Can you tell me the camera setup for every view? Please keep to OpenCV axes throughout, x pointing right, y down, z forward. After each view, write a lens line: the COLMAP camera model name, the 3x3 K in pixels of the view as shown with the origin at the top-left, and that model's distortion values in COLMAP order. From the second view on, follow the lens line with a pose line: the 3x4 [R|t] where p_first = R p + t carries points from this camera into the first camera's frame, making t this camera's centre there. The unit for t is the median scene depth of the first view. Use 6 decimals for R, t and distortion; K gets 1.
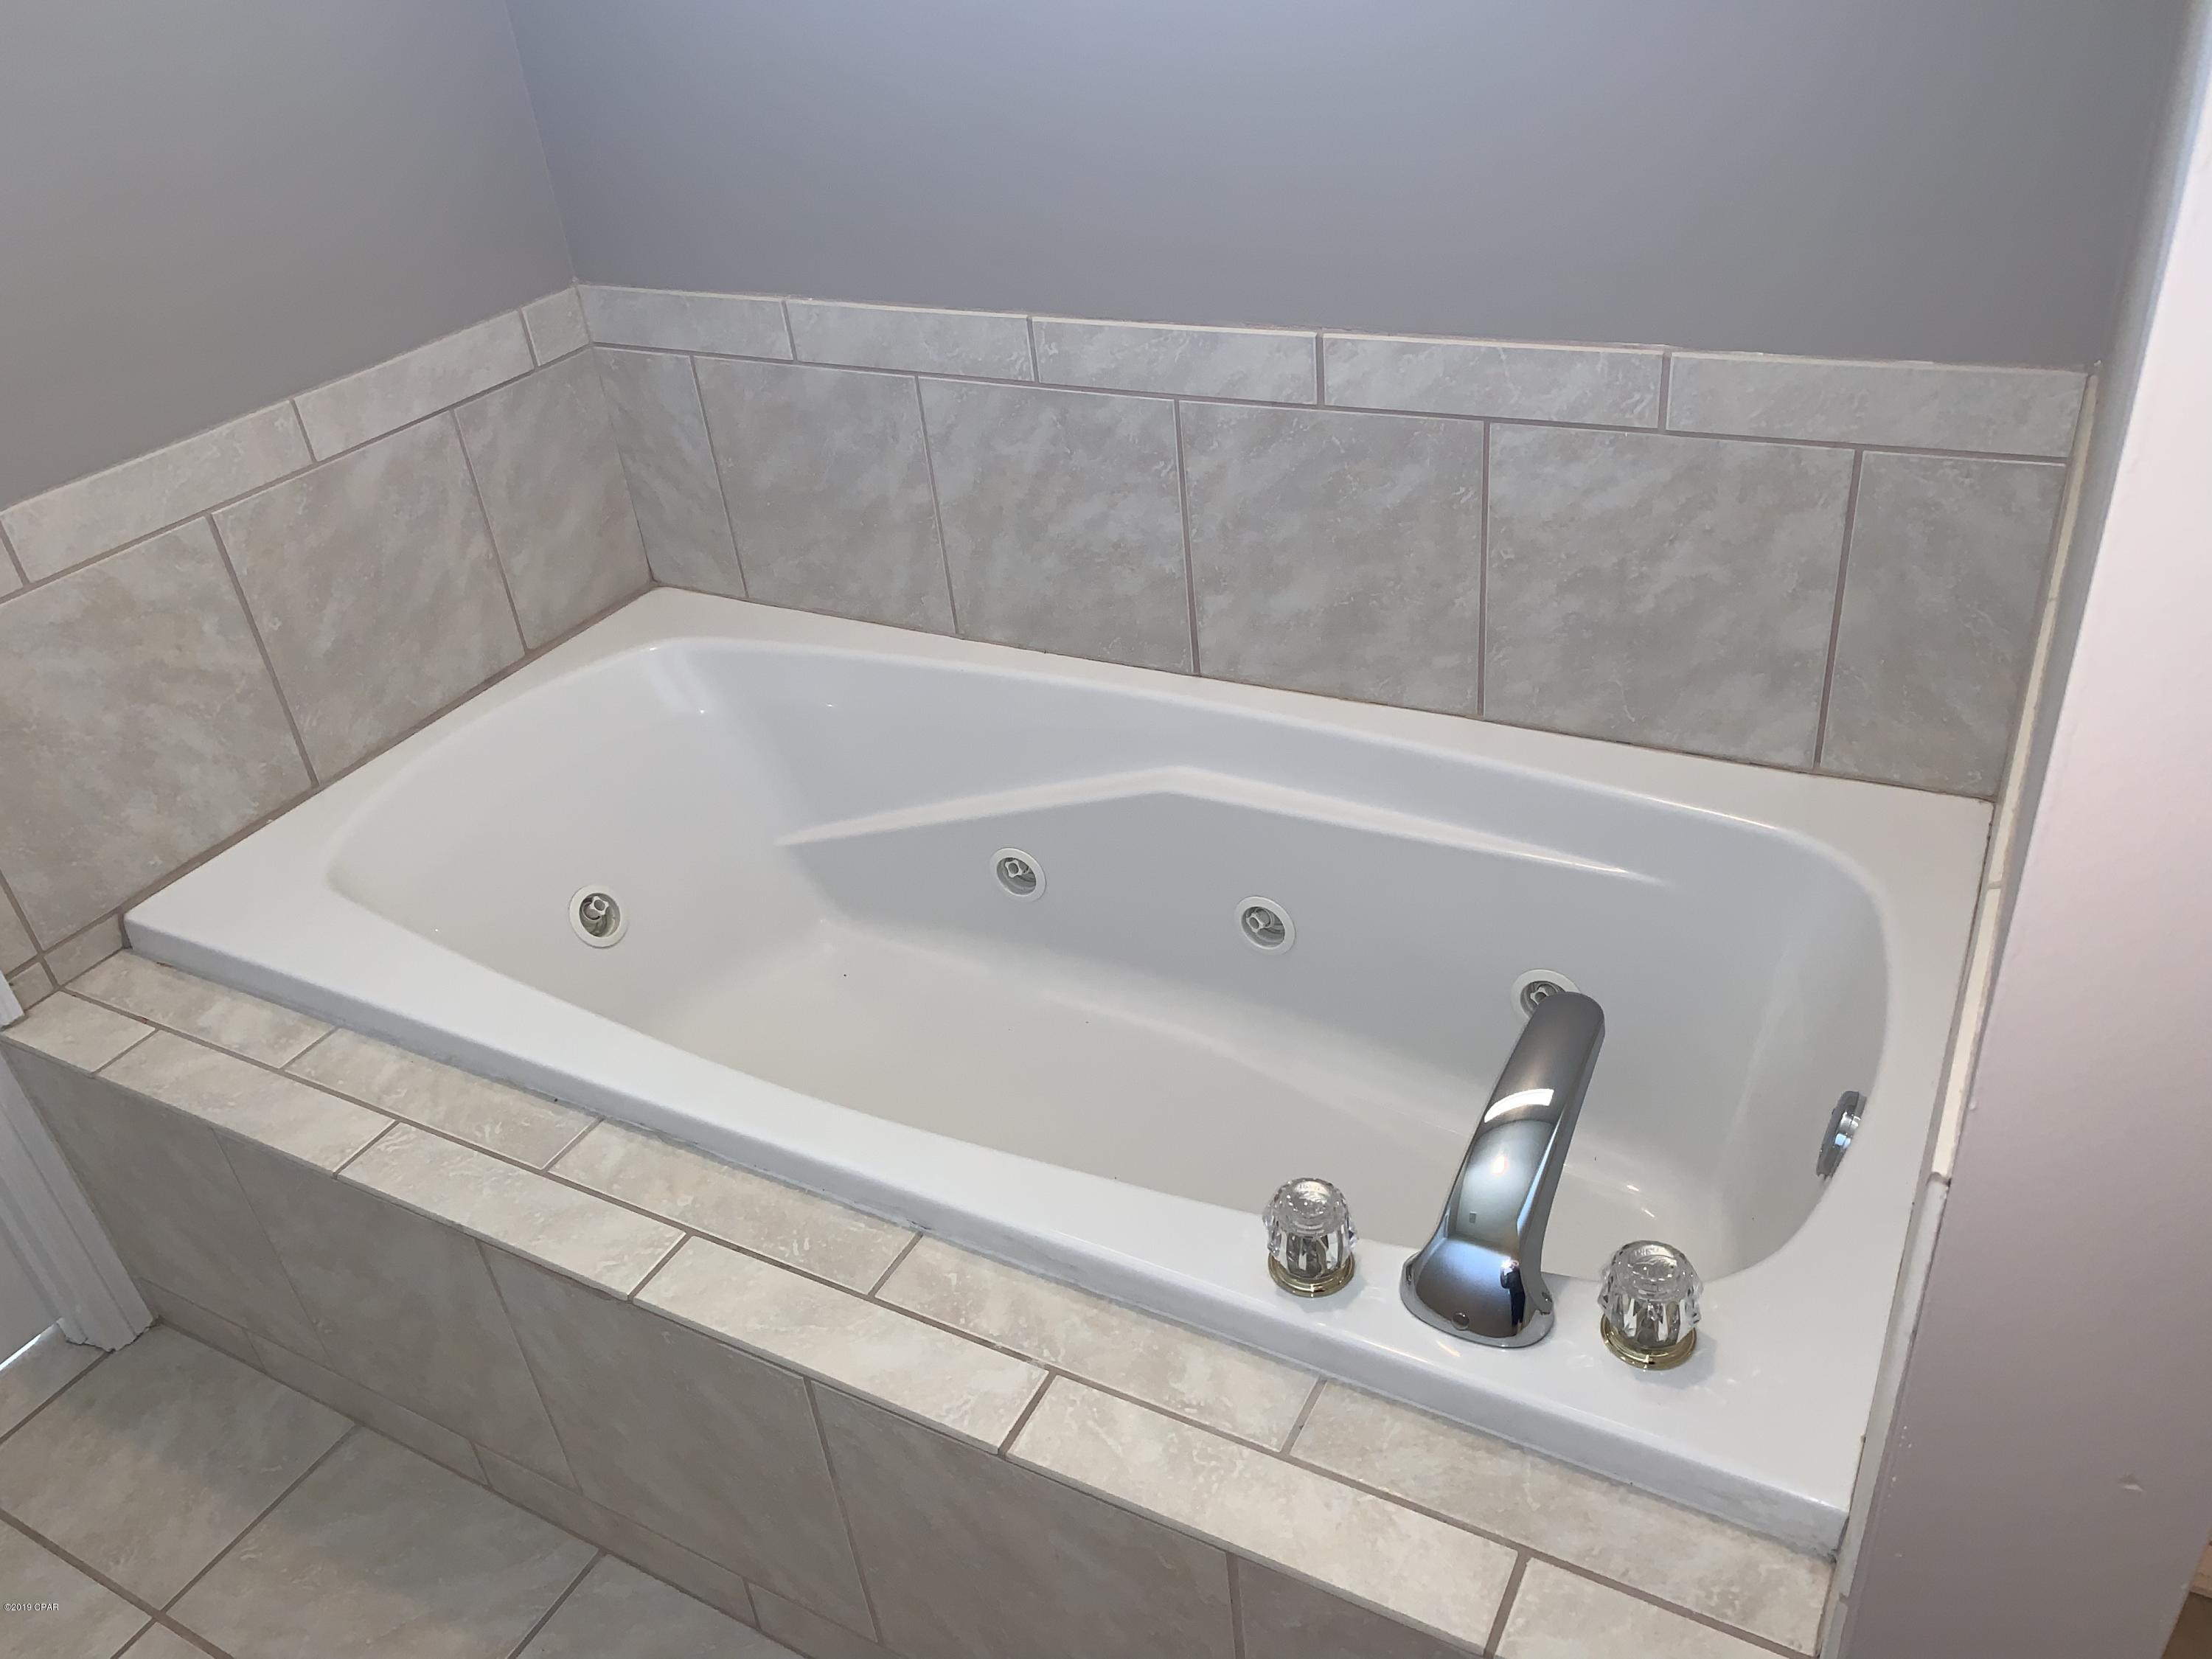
lens RADIAL K [[1698.8, 0, 1089.1], [0, 1698.8, 838.3], [0, 0, 1]] dist [0.037665, -0.054096]
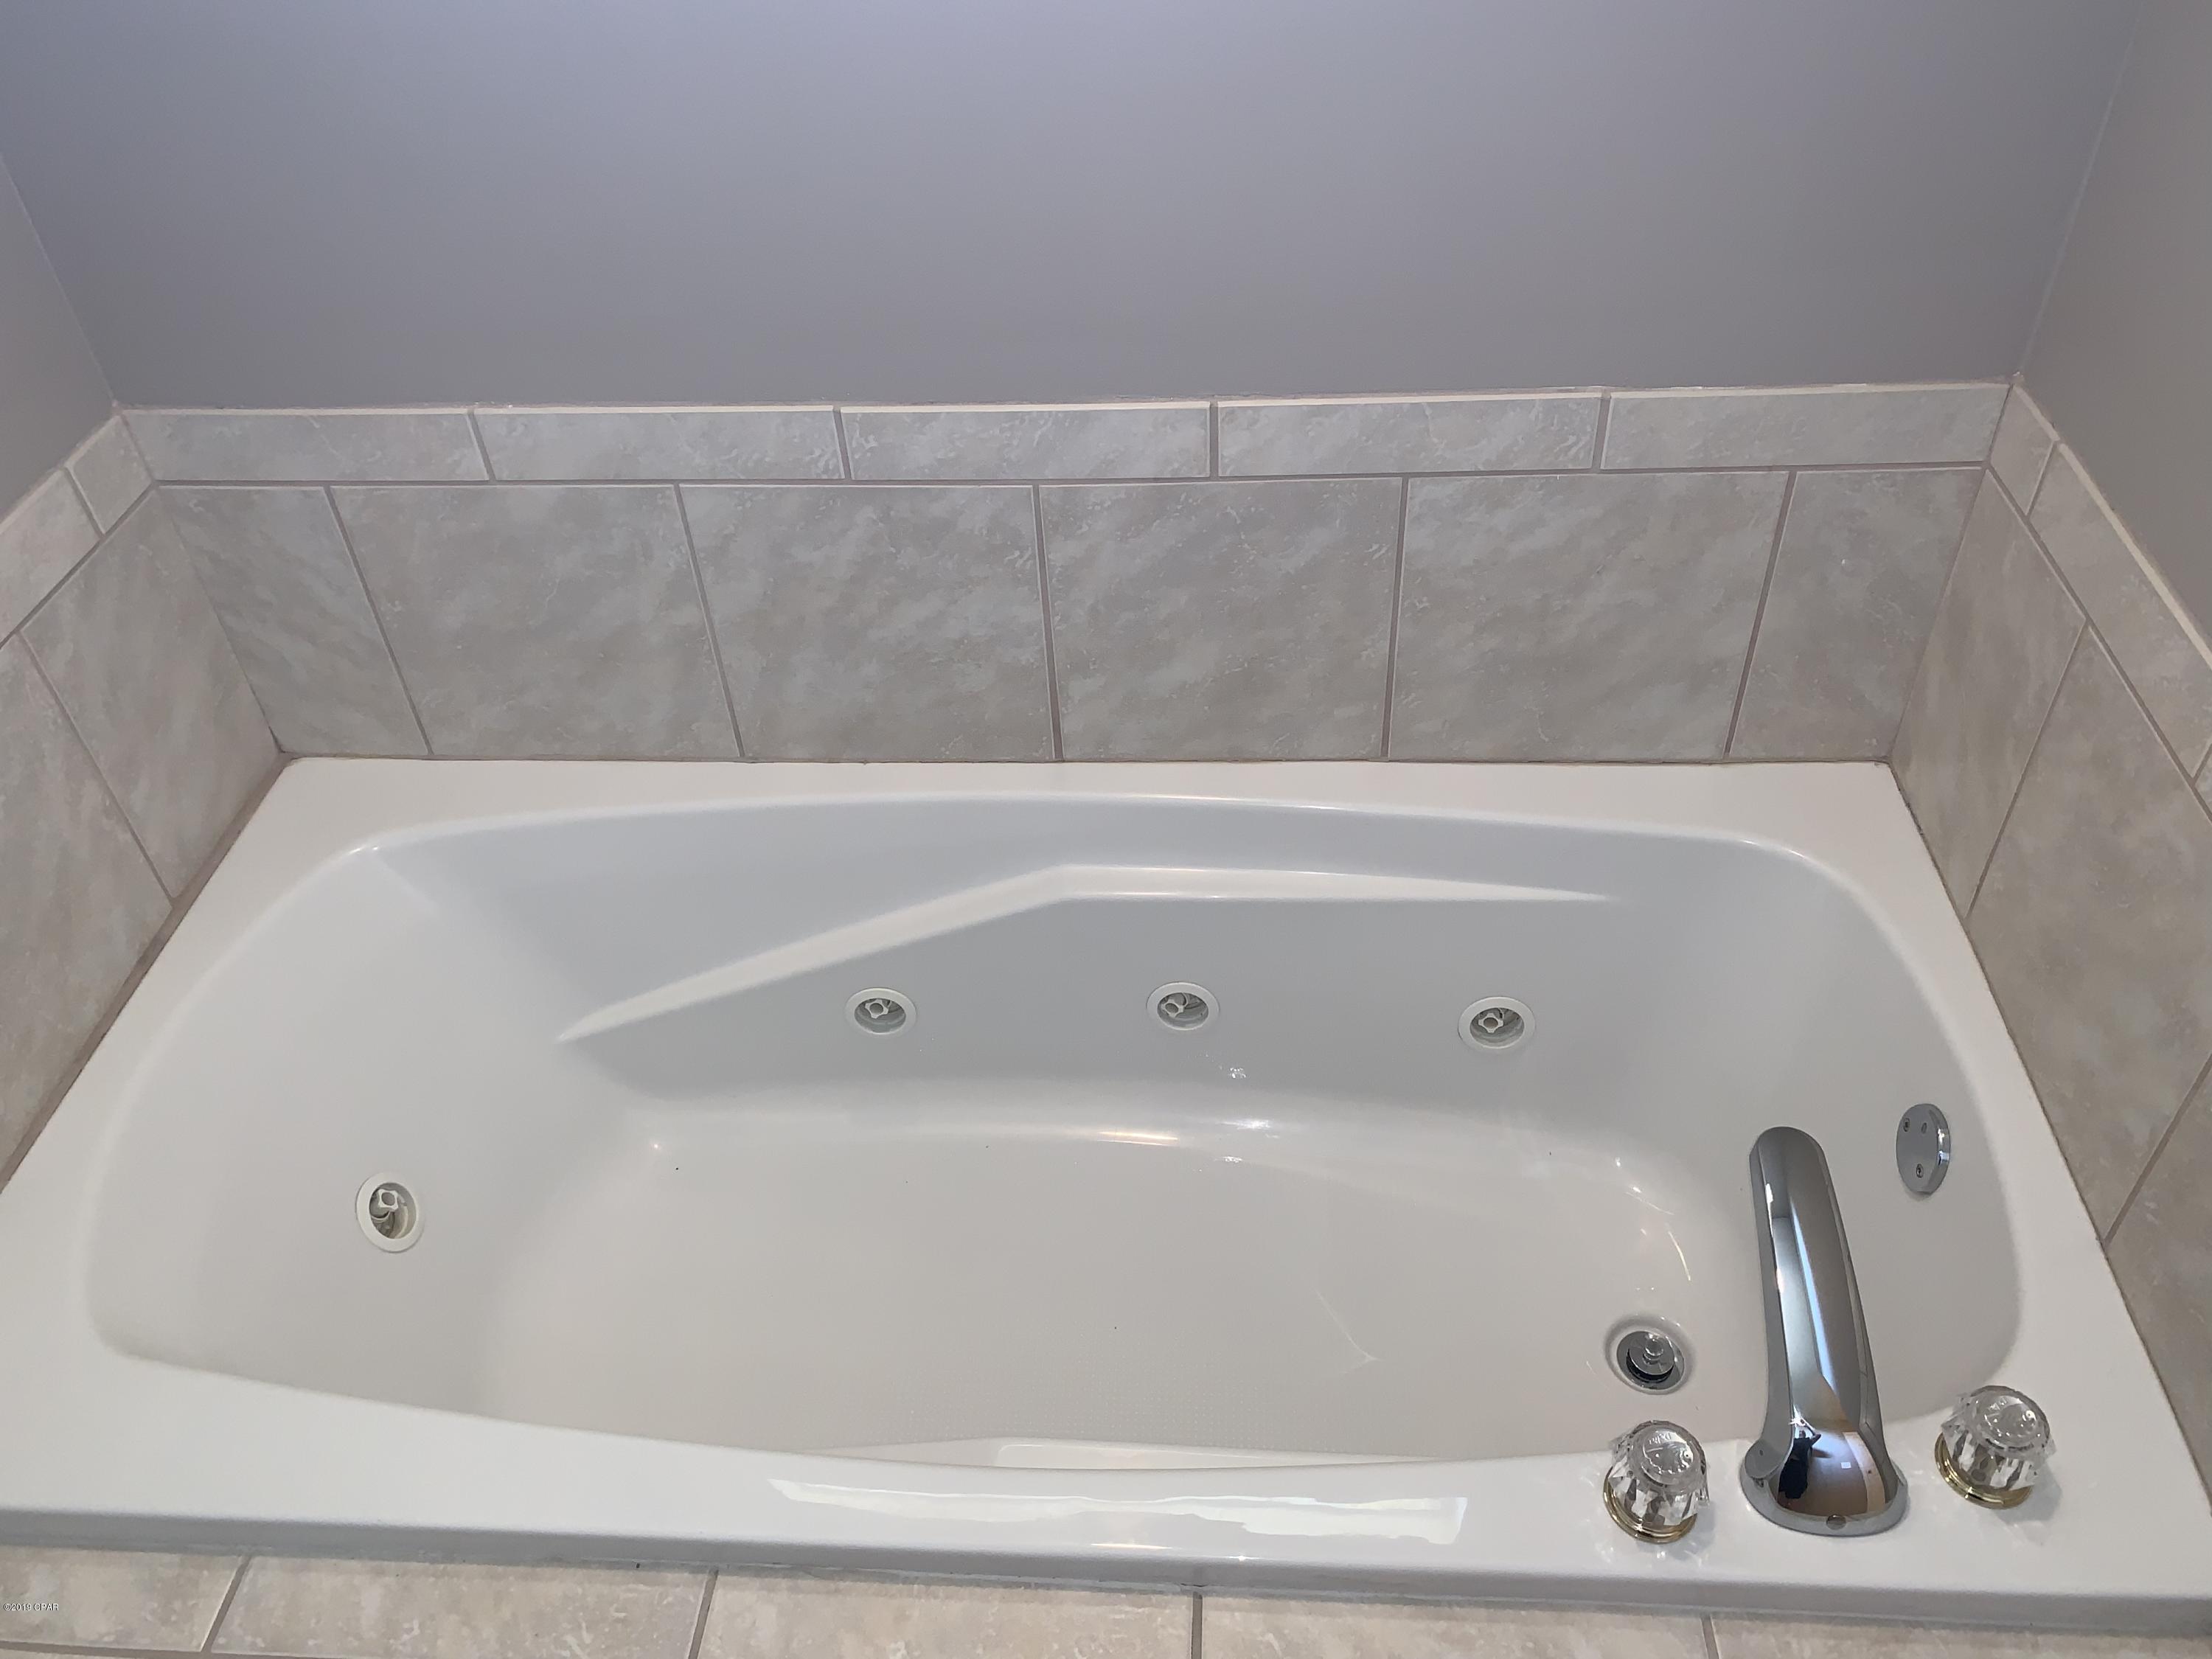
lens RADIAL K [[1698.8, 0, 1104.0], [0, 1698.8, 831.6], [0, 0, 1]] dist [0.037665, -0.054096]
pose [[0.903403, -0.242992, 0.353294, -0.264066], [0.197792, 0.967189, 0.159450, -0.217880], [-0.380447, -0.074169, 0.921824, 0.179220]]
